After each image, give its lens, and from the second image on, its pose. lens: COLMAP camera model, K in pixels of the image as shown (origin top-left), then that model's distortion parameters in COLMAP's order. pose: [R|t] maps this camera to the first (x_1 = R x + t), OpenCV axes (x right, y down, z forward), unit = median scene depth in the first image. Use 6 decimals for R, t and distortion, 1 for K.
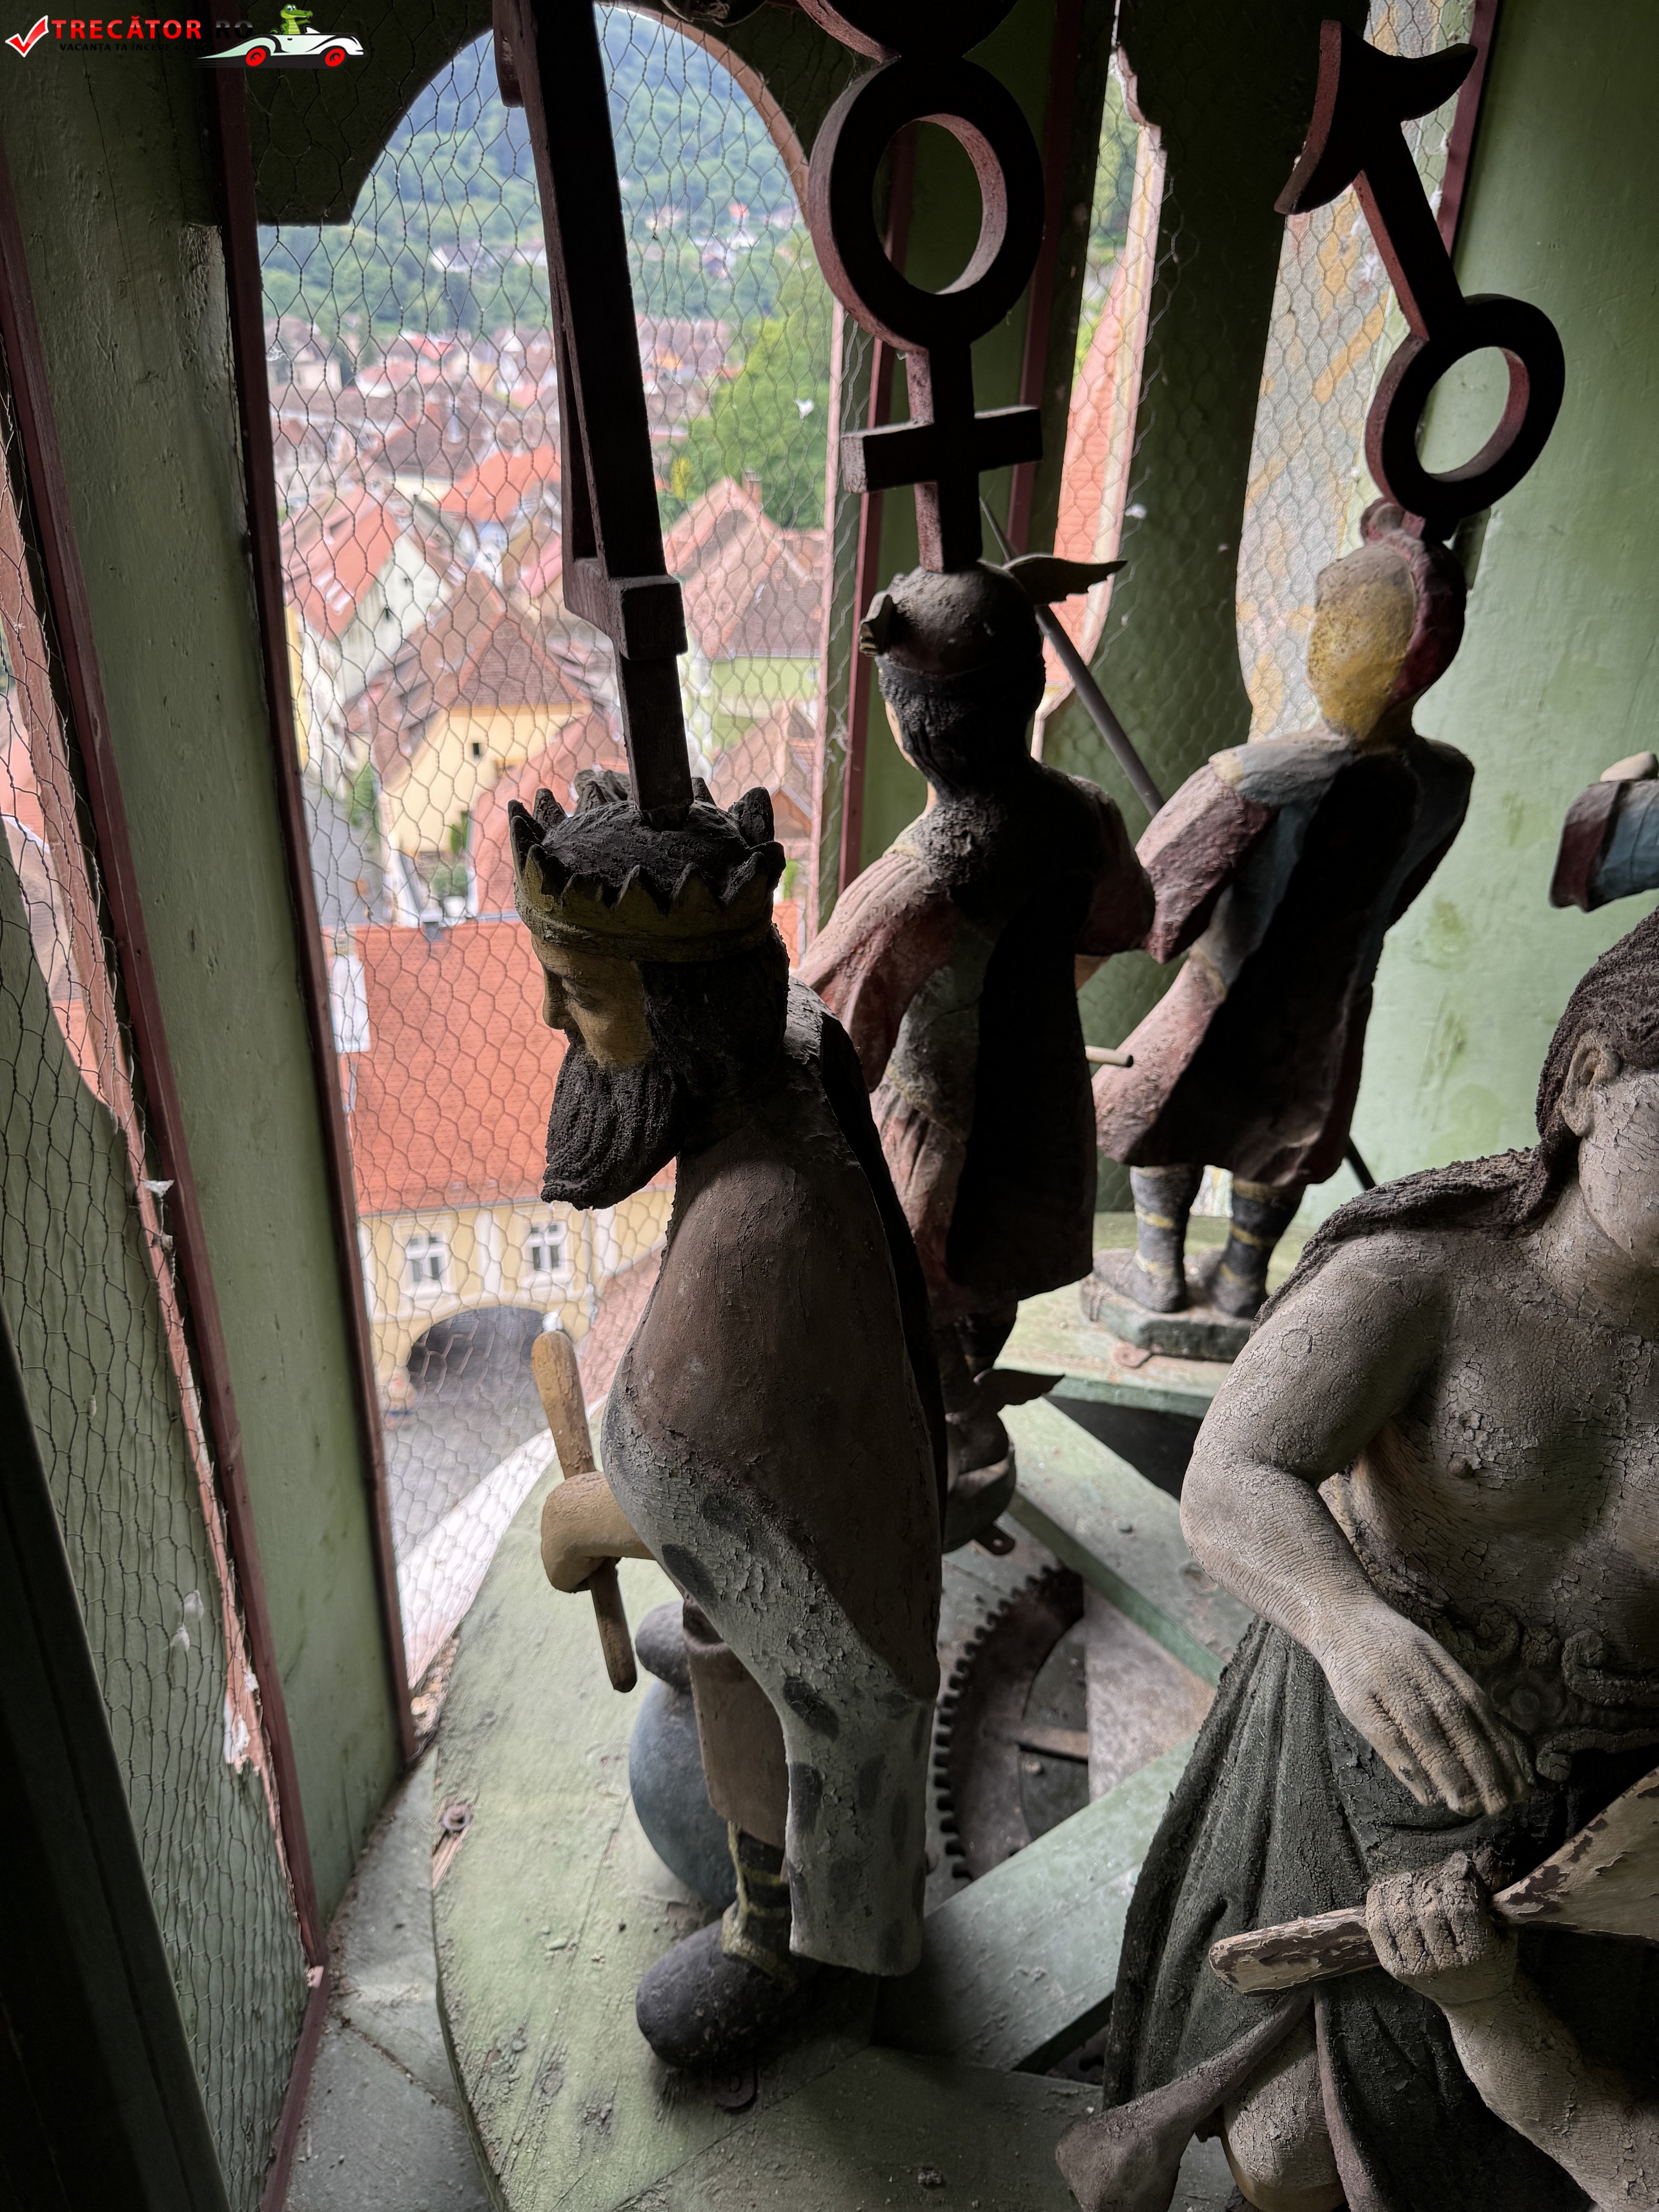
lens RADIAL K [[1595.9, 0, 829.5], [0, 1595.9, 1106.0], [0, 0, 1]] dist [0.012699, -0.044525]
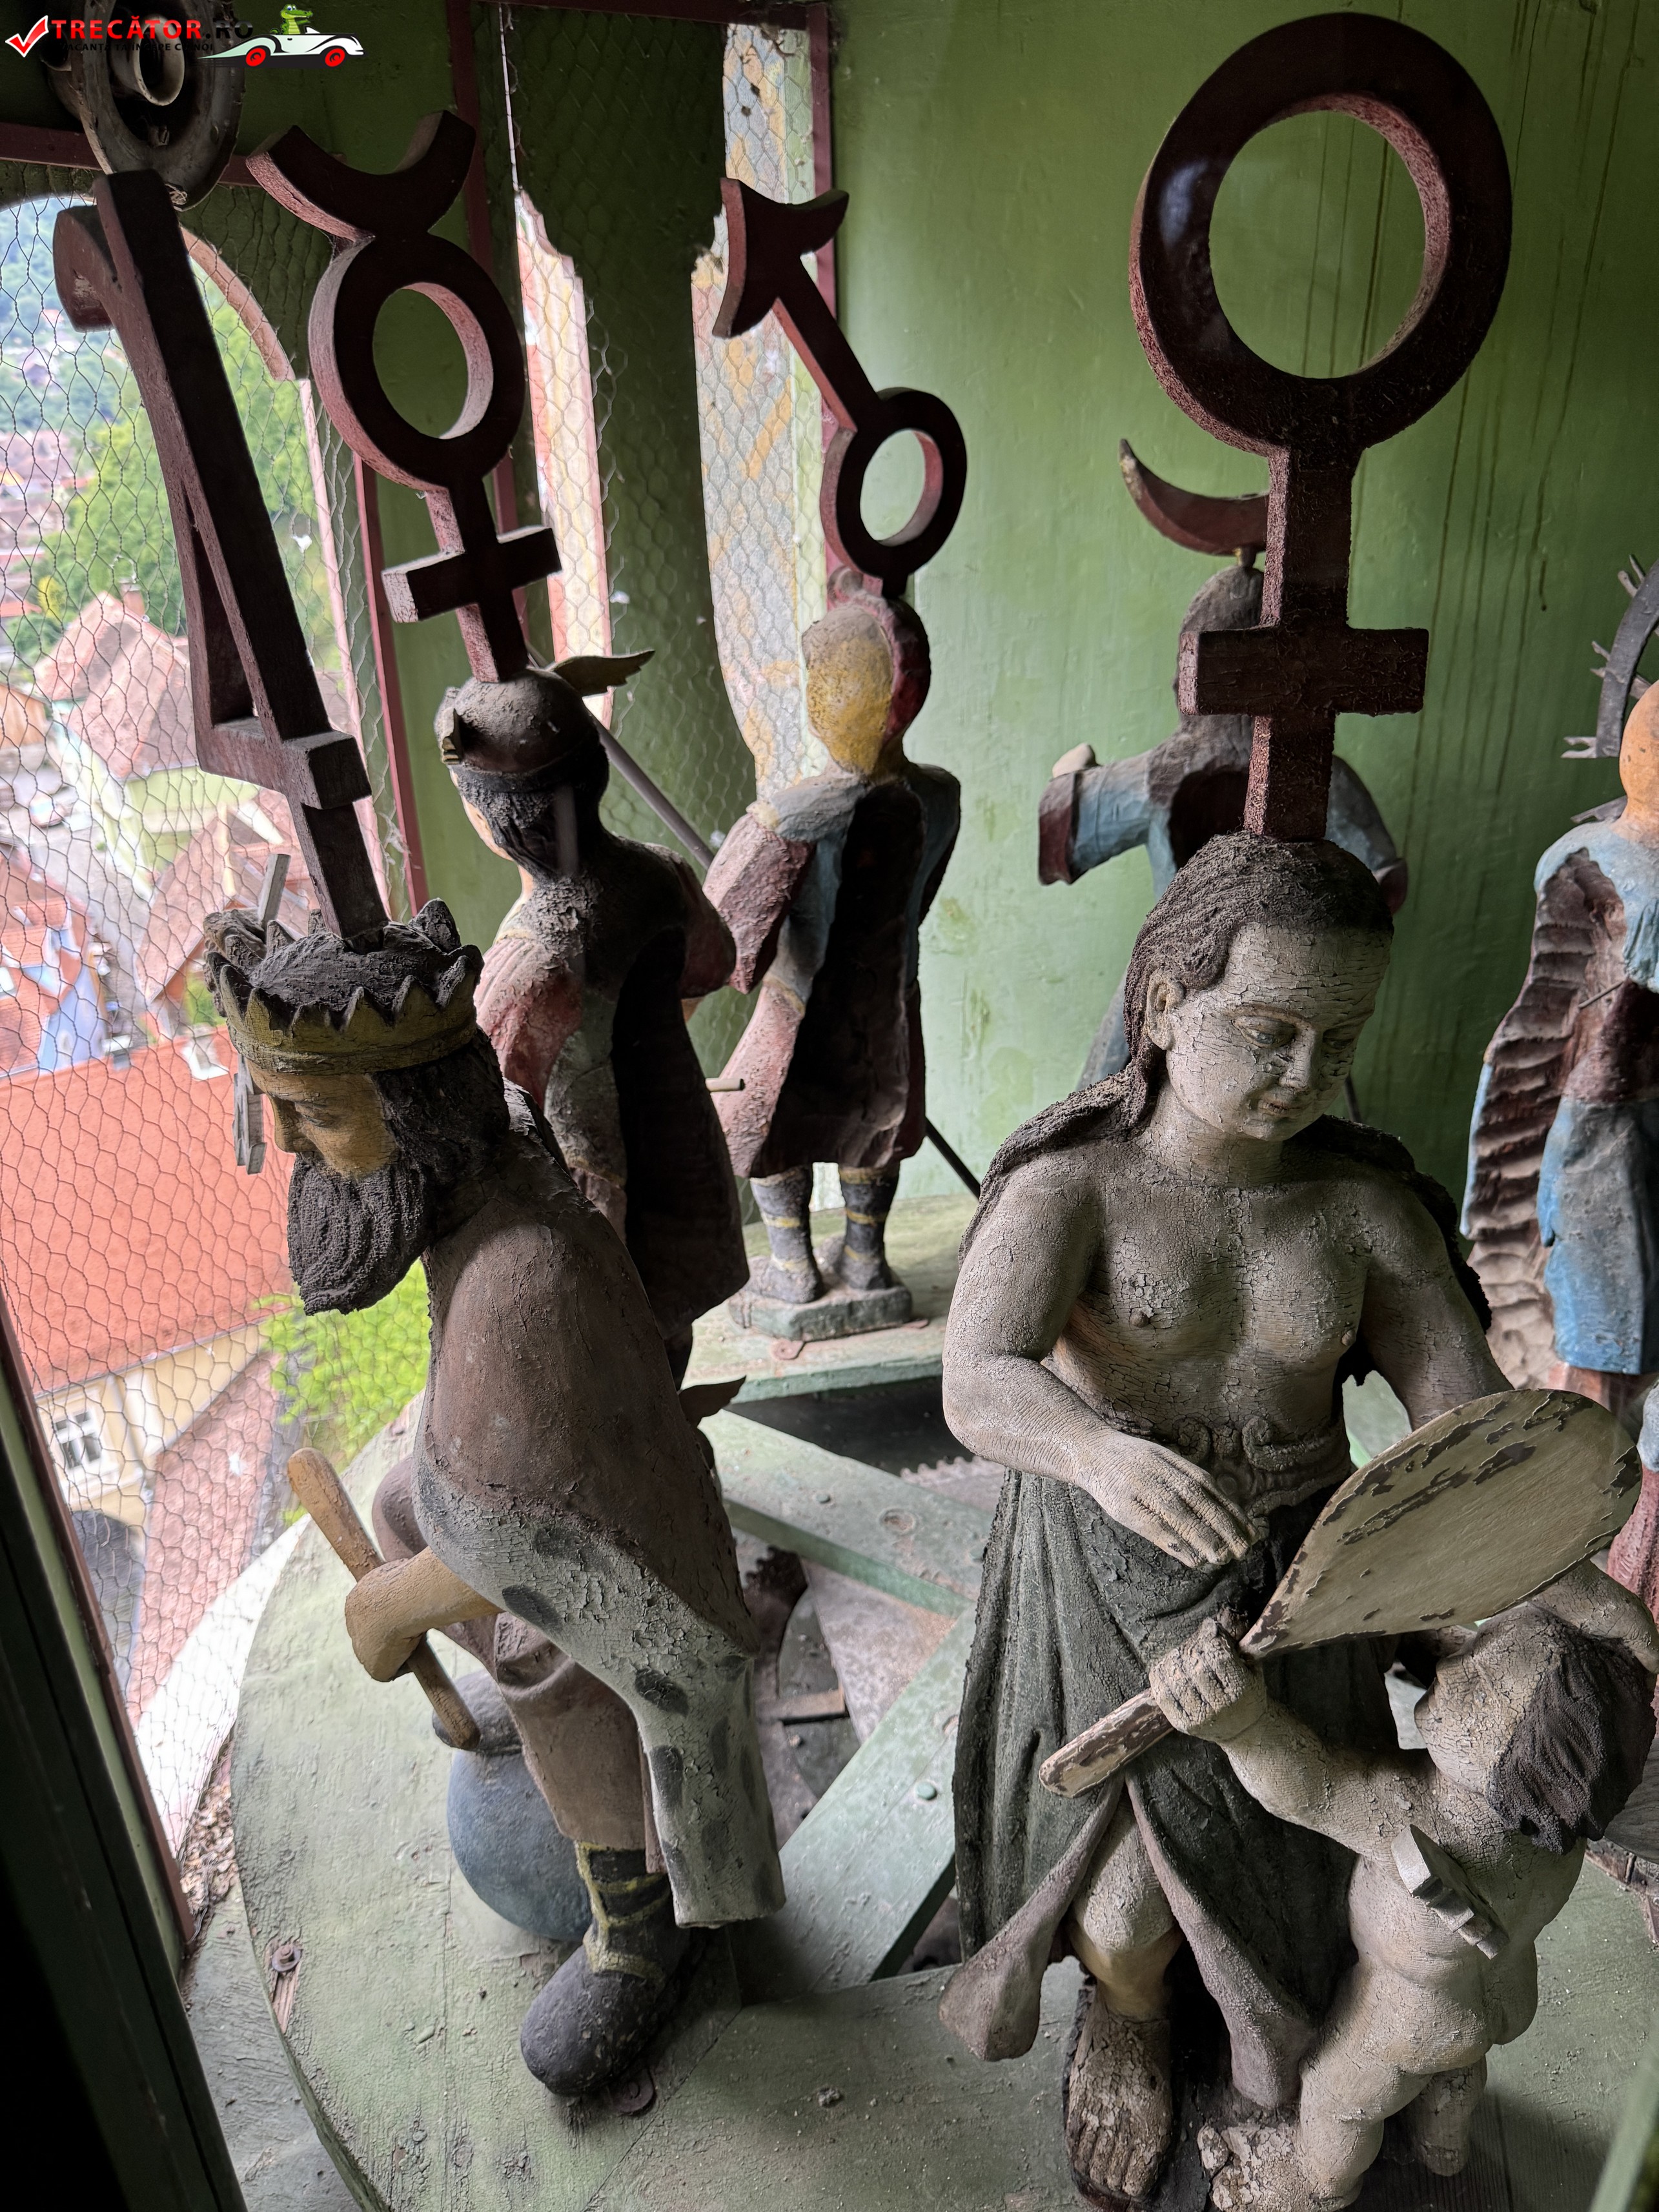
lens RADIAL K [[1595.9, 0, 829.5], [0, 1595.9, 1106.0], [0, 0, 1]] dist [0.012699, -0.044525]
pose [[0.931171, -0.212311, 0.296385, -0.113673], [0.222655, 0.974897, -0.001176, 0.002215], [-0.288695, 0.067087, 0.955068, -0.101982]]
